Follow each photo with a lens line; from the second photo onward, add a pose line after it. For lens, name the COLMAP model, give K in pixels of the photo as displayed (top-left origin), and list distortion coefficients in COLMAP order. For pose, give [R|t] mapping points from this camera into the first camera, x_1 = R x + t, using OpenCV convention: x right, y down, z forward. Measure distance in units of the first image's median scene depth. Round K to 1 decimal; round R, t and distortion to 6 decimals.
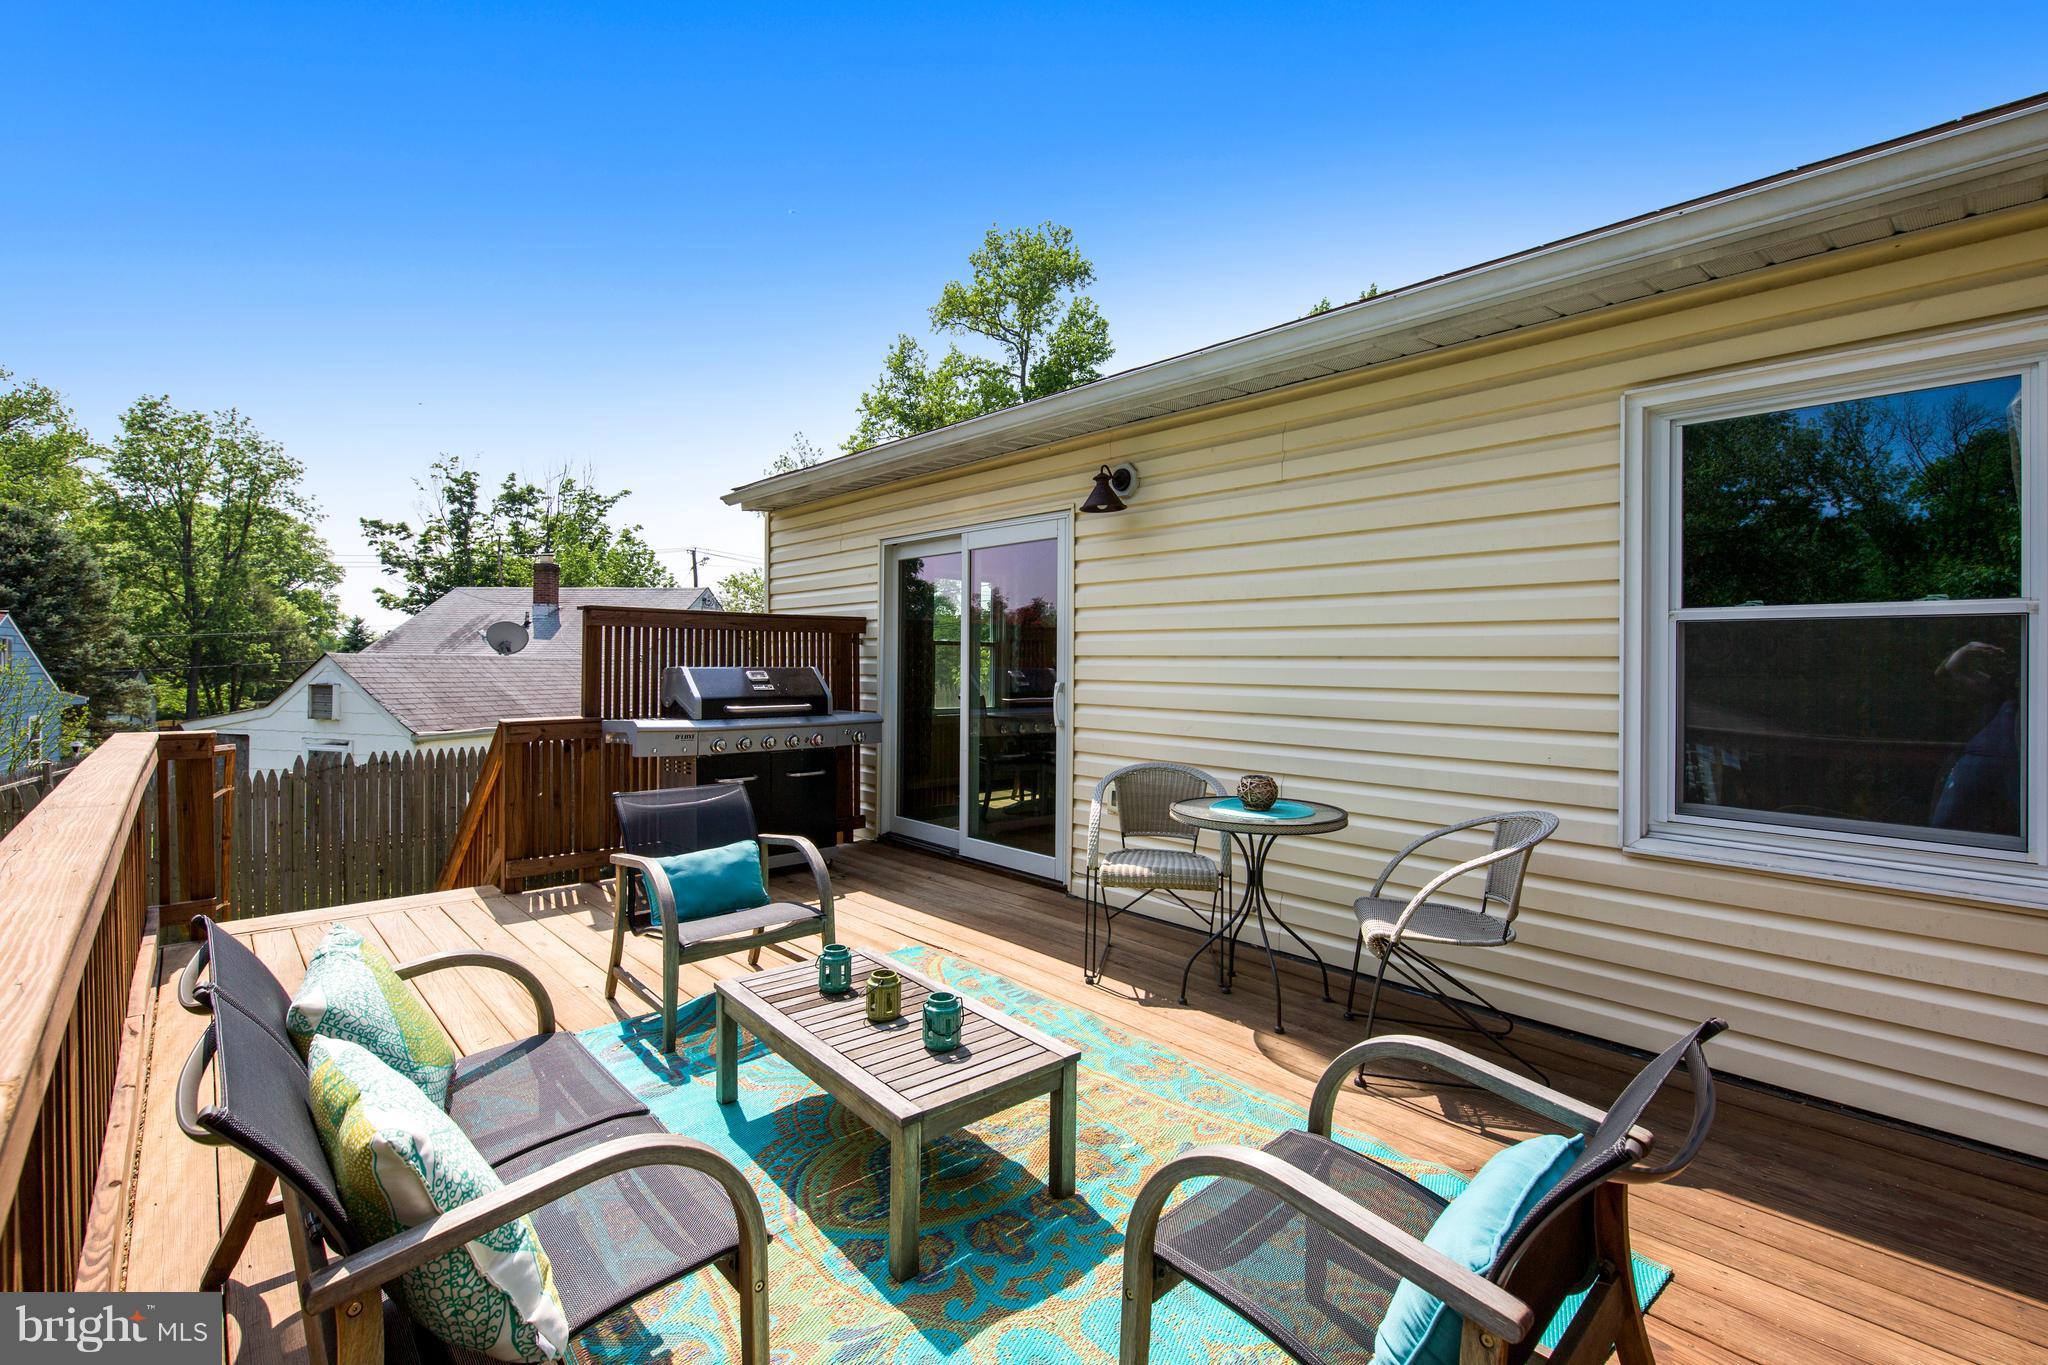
lens RADIAL K [[892.9, 0, 1030.4], [0, 892.9, 661.4], [0, 0, 1]] dist [0.001265, 0.000014]
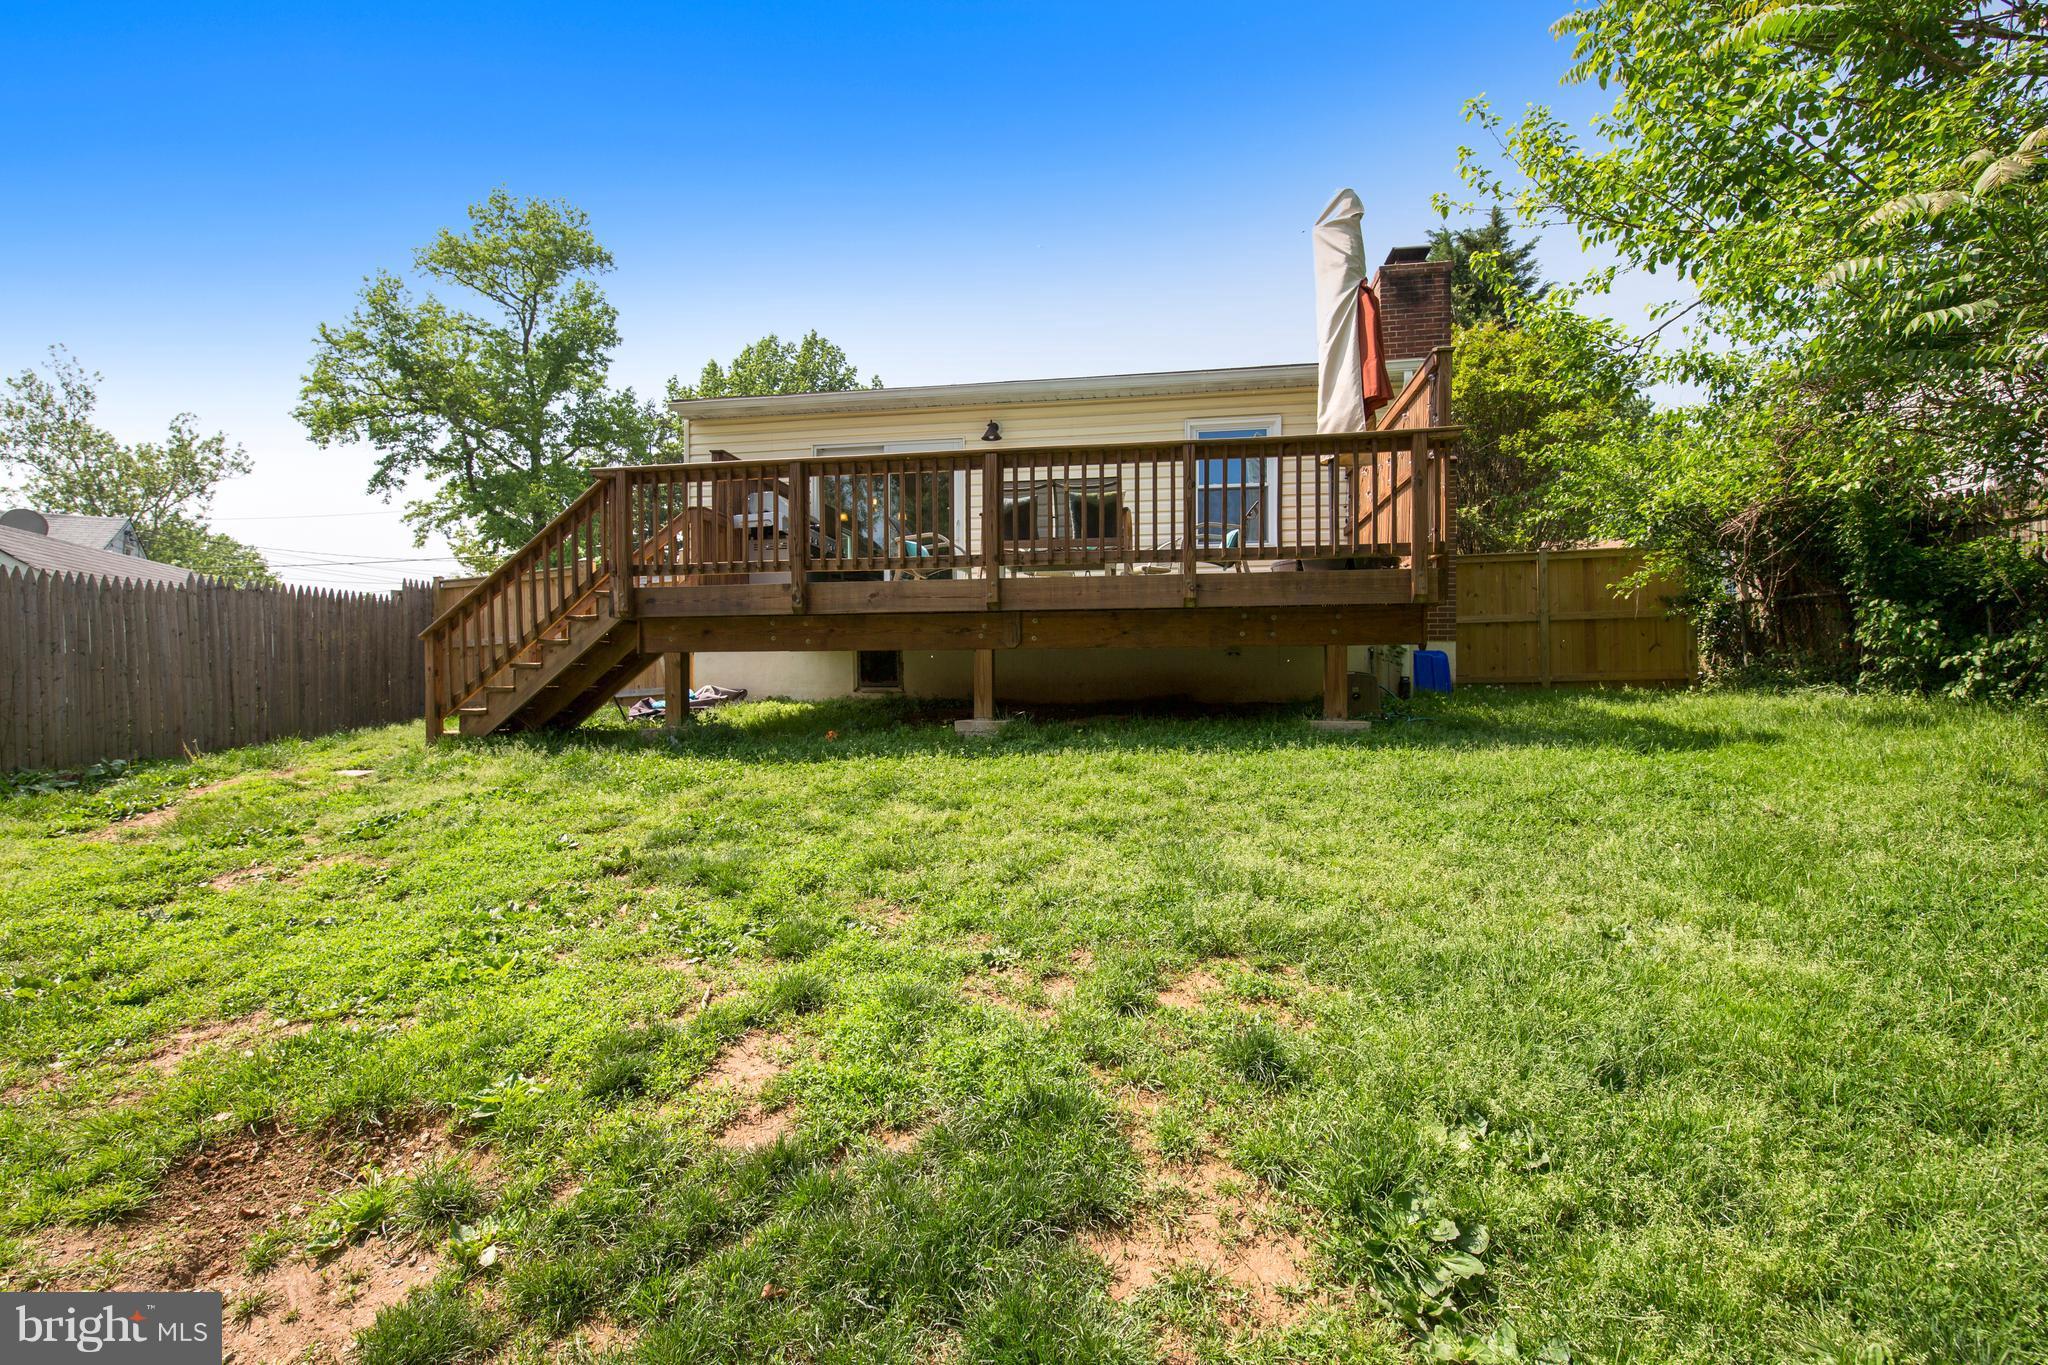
lens RADIAL K [[892.9, 0, 1030.4], [0, 892.9, 661.4], [0, 0, 1]] dist [0.001265, 0.000014]
pose [[0.790047, 0.006461, 0.613012, -0.175899], [0.010966, 0.999636, -0.024668, 0.064756], [-0.612948, 0.026211, 0.789688, -0.118945]]
